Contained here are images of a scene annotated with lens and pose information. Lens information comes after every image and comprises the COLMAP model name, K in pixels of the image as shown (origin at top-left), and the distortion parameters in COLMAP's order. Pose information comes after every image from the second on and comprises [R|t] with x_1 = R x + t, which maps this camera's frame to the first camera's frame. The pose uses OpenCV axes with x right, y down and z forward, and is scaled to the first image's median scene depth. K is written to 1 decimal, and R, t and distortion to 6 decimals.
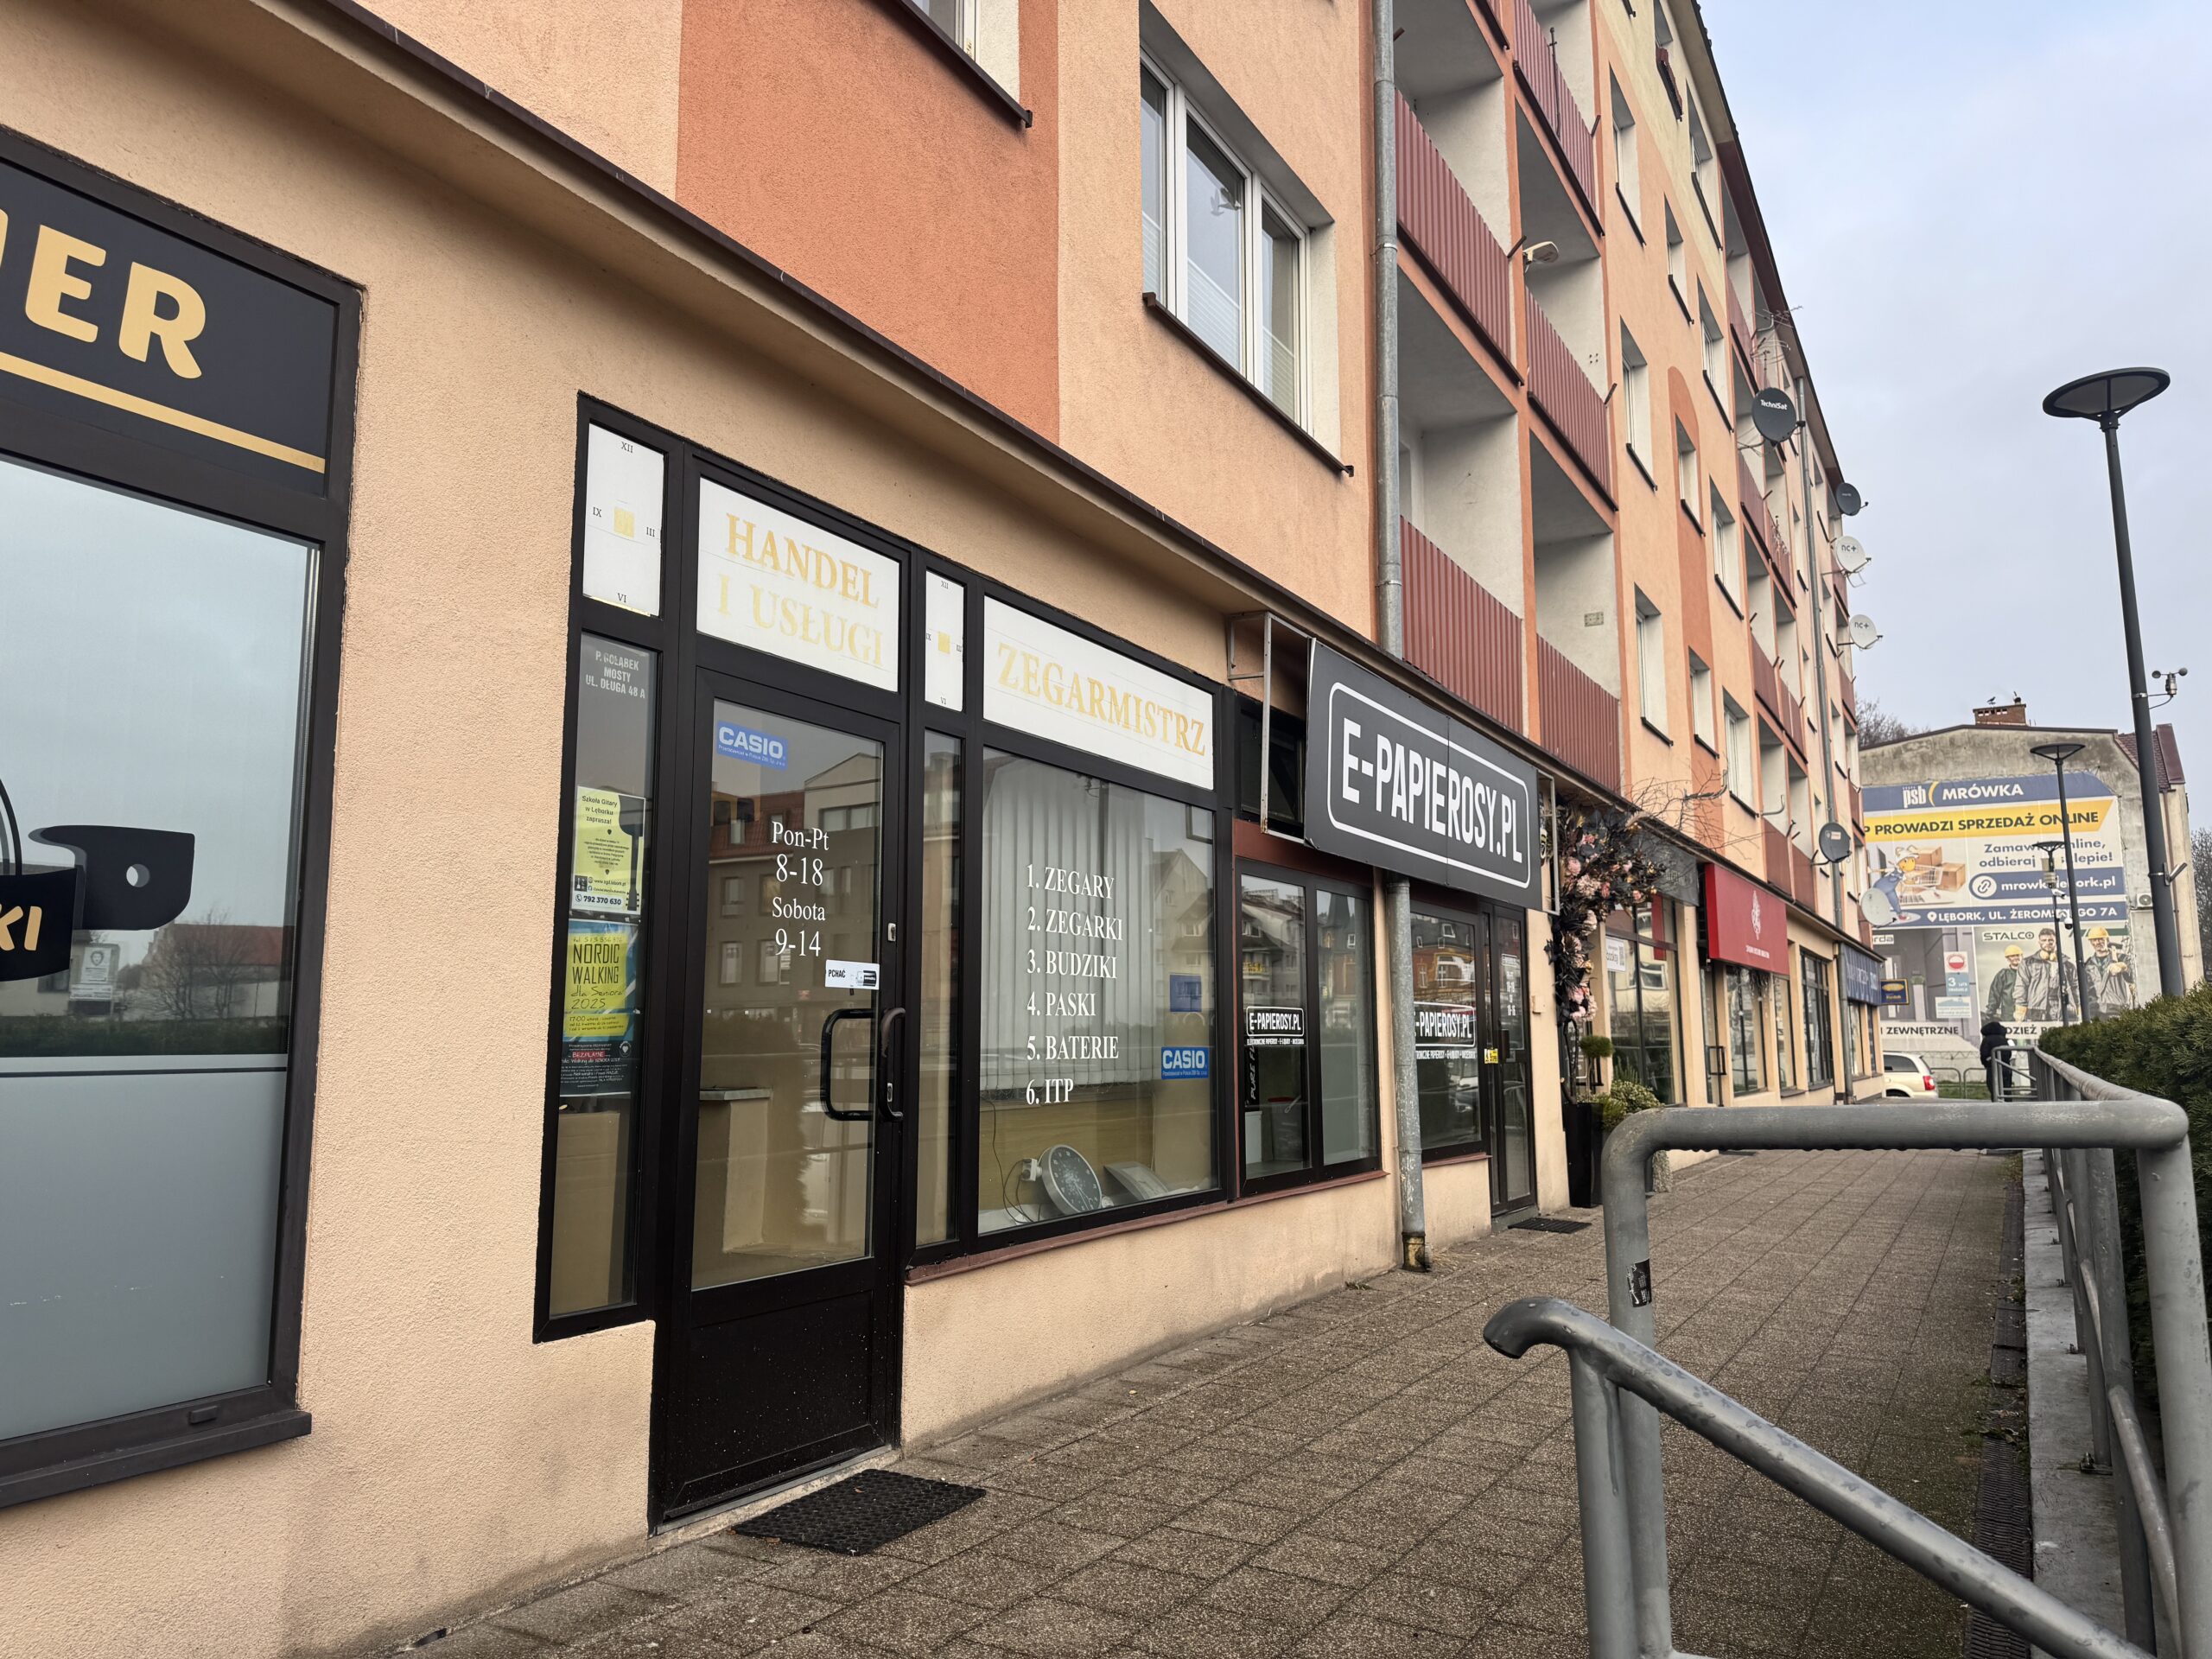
lens RADIAL K [[1522.6, 0, 1098.4], [0, 1522.6, 824.7], [0, 0, 1]] dist [0.159144, -0.267139]
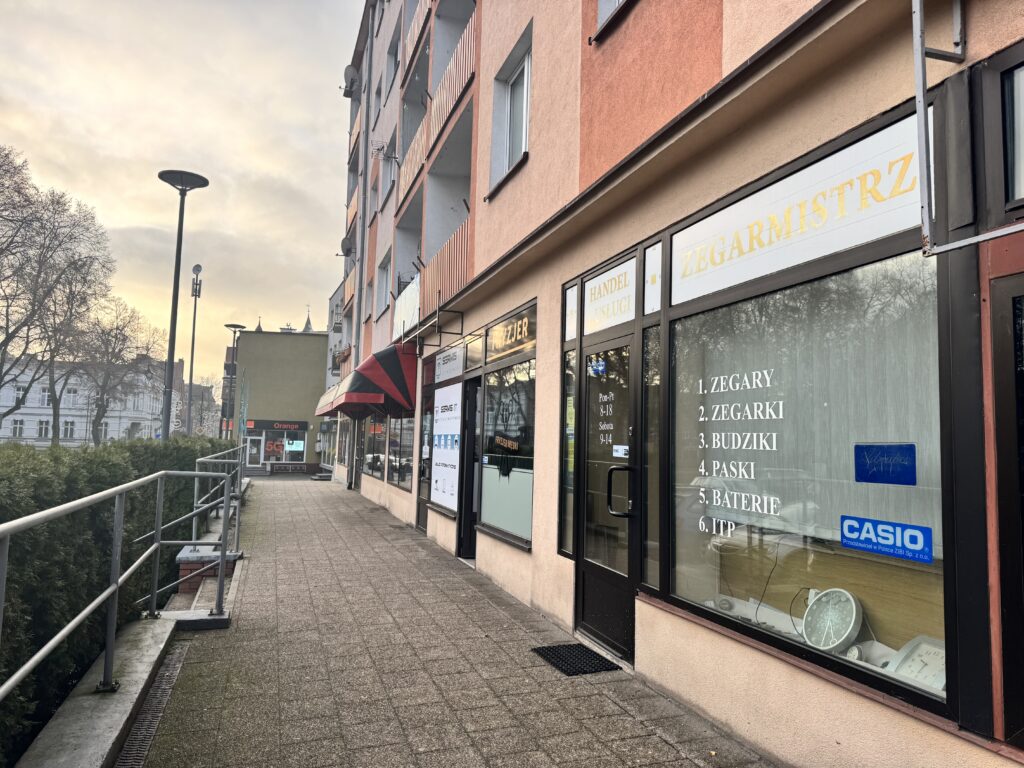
lens RADIAL K [[704.9, 0, 508.5], [0, 704.9, 381.8], [0, 0, 1]] dist [0.159144, -0.267139]
pose [[-0.657426, -0.078998, -0.749366, 0.629639], [0.080937, 0.981333, -0.174458, 0.138828], [0.749159, -0.175345, -0.638760, 1.300280]]
